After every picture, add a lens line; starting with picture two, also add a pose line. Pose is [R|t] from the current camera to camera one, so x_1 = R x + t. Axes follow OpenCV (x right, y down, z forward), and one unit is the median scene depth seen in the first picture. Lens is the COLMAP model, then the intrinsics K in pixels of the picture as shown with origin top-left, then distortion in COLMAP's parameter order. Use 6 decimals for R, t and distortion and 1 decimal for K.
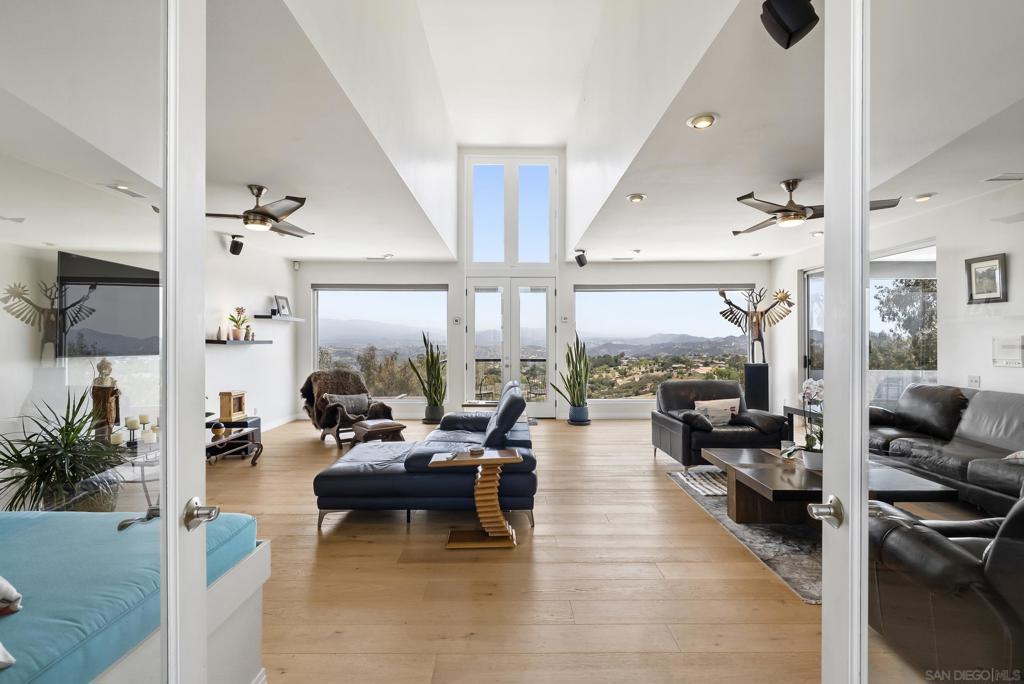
lens RADIAL K [[465.6, 0, 512.0], [0, 465.6, 342.0], [0, 0, 1]] dist [-0.001367, 0.000269]
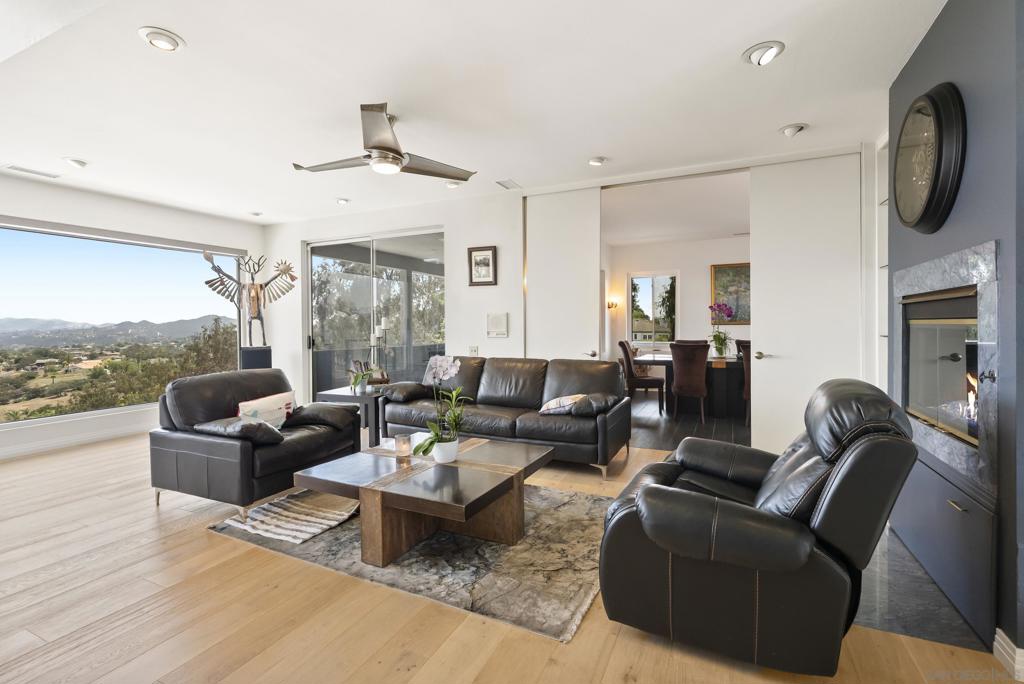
lens RADIAL K [[469.9, 0, 509.5], [0, 469.9, 331.3], [0, 0, 1]] dist [-0.000563, -0.000049]
pose [[0.431929, -0.012509, 0.901821, -0.040935], [0.006643, 0.999921, 0.010688, 0.017546], [-0.901883, 0.001374, 0.431978, 0.323877]]
